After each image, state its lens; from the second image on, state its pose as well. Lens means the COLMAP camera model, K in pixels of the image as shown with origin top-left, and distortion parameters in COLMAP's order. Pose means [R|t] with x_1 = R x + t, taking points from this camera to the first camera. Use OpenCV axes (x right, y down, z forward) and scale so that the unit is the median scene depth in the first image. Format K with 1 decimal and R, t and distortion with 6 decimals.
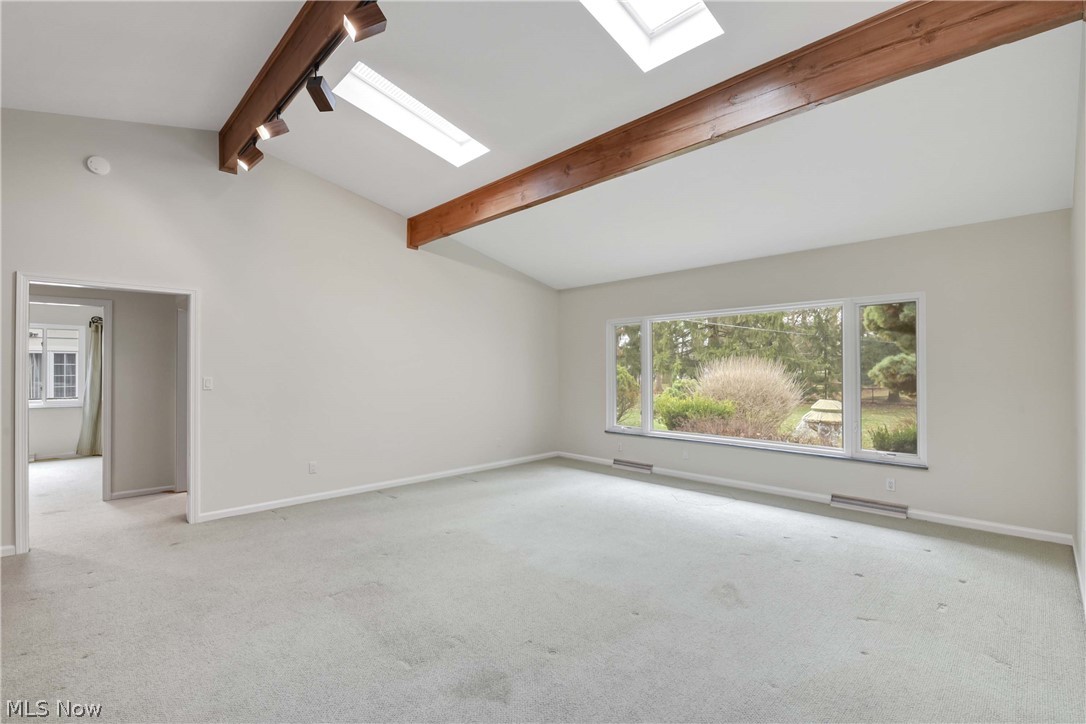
lens RADIAL K [[489.9, 0, 565.1], [0, 489.9, 363.3], [0, 0, 1]] dist [-0.002324, -0.000627]
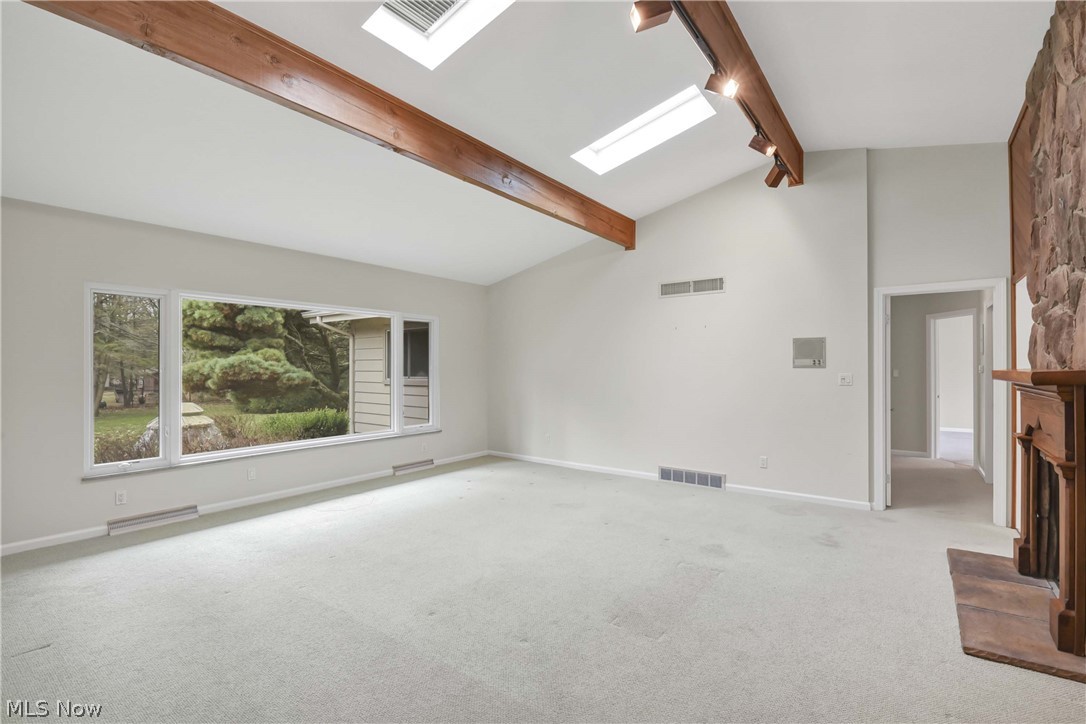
lens RADIAL K [[489.9, 0, 565.1], [0, 489.9, 363.3], [0, 0, 1]] dist [-0.002324, -0.000627]
pose [[-0.156842, 0.008323, 0.987589, -0.737066], [-0.007295, 0.999927, -0.009586, 0.011262], [-0.987597, -0.008708, -0.156770, 0.737532]]
